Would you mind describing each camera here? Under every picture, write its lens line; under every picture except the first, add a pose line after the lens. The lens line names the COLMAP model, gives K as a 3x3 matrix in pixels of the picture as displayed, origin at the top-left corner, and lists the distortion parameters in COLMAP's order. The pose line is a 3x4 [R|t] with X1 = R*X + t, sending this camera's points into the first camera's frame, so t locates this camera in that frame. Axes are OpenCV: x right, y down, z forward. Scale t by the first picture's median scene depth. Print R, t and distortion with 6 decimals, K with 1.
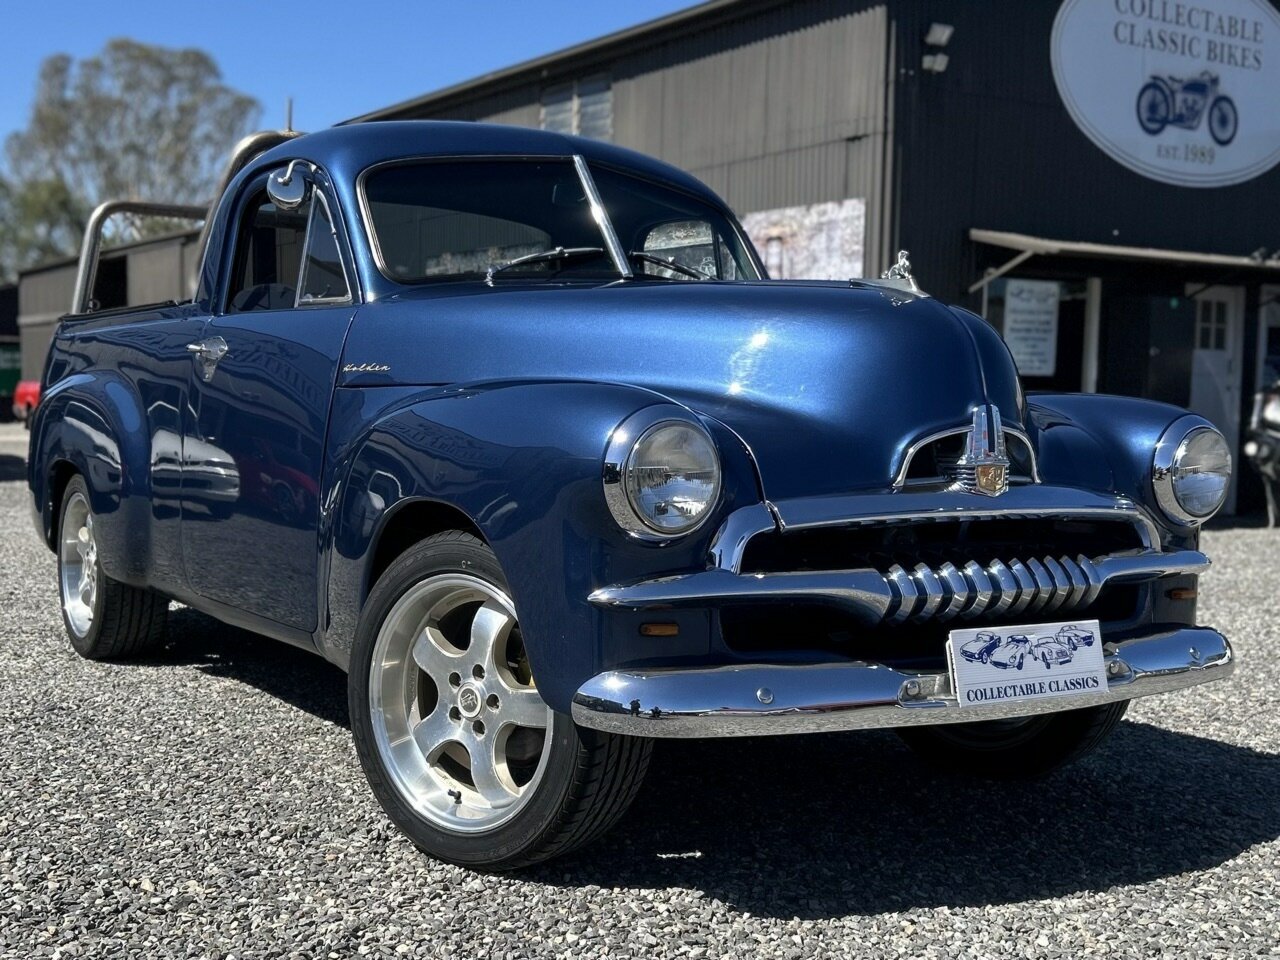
lens RADIAL K [[1517.0, 0, 616.2], [0, 1517.0, 499.2], [0, 0, 1]] dist [0.121891, -0.300946]
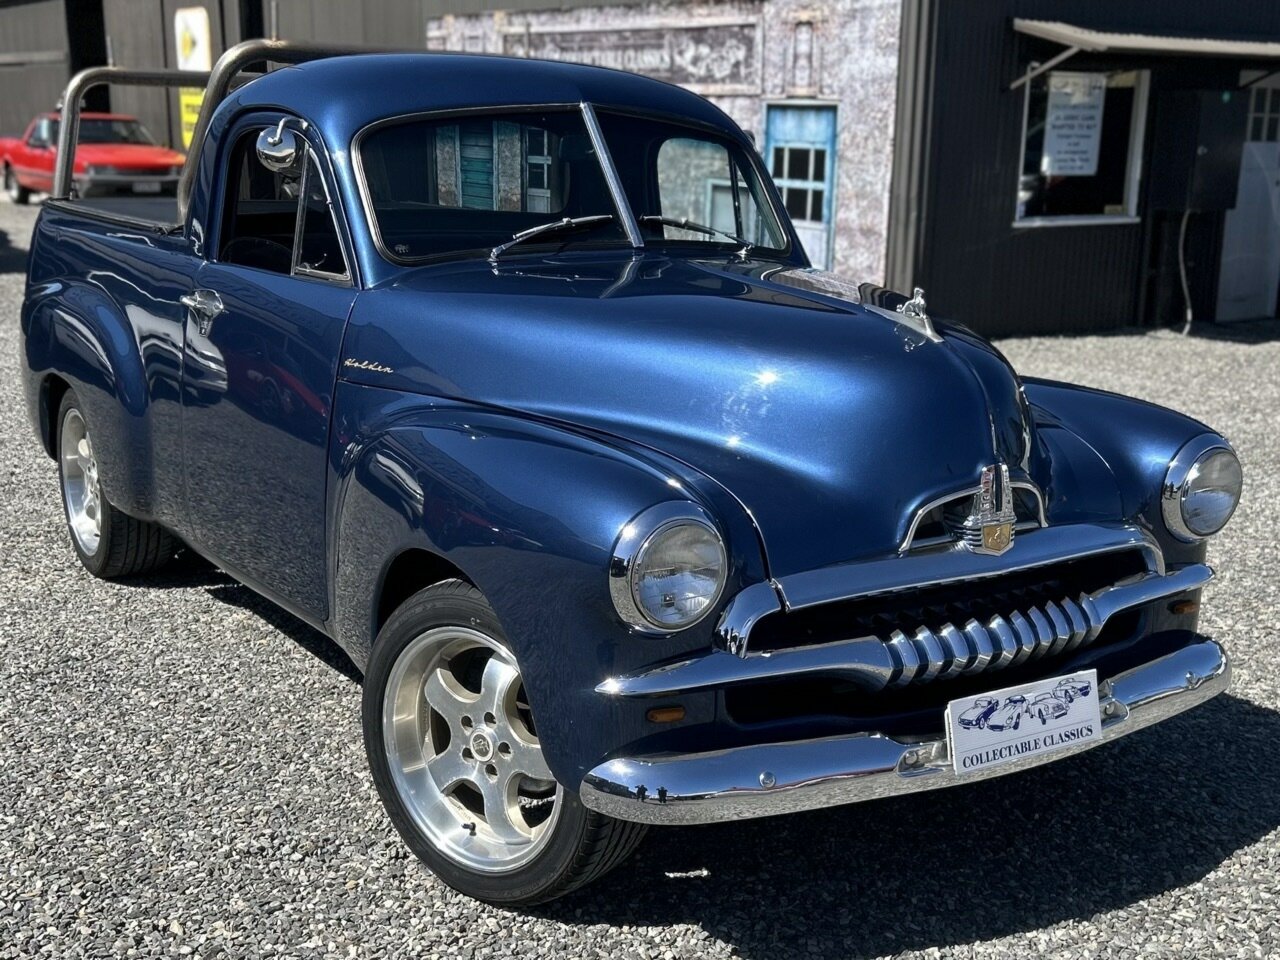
lens RADIAL K [[1571.6, 0, 662.4], [0, 1571.6, 543.6], [0, 0, 1]] dist [0.114467, -0.279117]
pose [[0.999874, -0.002464, 0.015668, 0.008477], [-0.000544, 0.981943, 0.189174, -0.192496], [-0.015851, -0.189159, 0.981819, -0.016521]]
